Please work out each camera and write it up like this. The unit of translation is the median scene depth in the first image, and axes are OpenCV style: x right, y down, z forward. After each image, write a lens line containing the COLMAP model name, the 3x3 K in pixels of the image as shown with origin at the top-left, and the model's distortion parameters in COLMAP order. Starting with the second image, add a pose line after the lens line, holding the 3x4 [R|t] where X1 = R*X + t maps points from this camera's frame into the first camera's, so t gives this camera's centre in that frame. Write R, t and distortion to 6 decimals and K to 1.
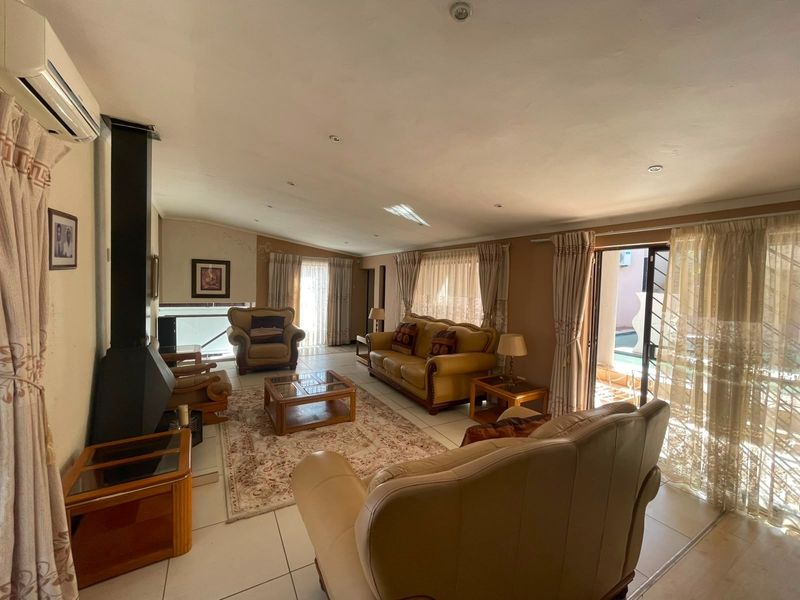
lens RADIAL K [[327.4, 0, 405.7], [0, 327.4, 295.1], [0, 0, 1]] dist [0.000773, -0.000133]
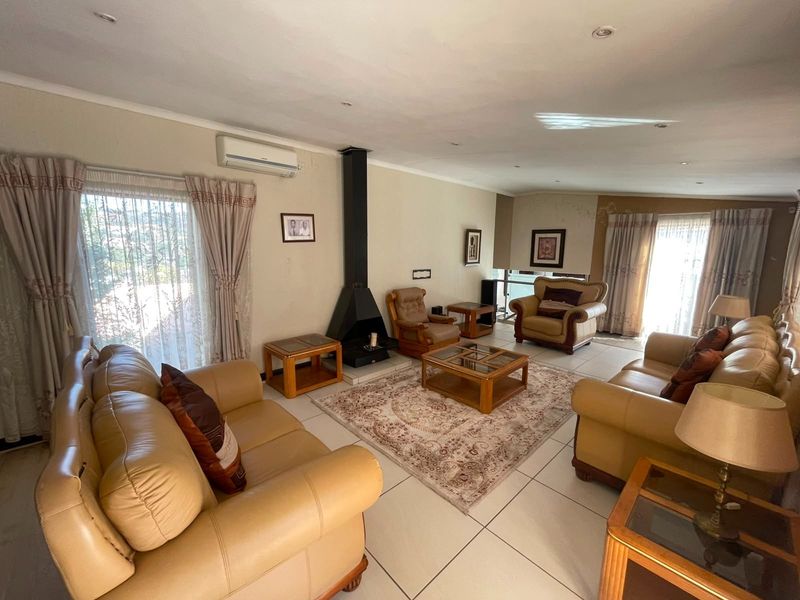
lens RADIAL K [[327.4, 0, 401.1], [0, 327.4, 297.7], [0, 0, 1]] dist [0.000773, -0.000133]
pose [[0.205522, 0.124643, -0.970683, 0.330586], [-0.038484, 0.992118, 0.119248, -0.001095], [0.977895, 0.012847, 0.208699, 0.353289]]
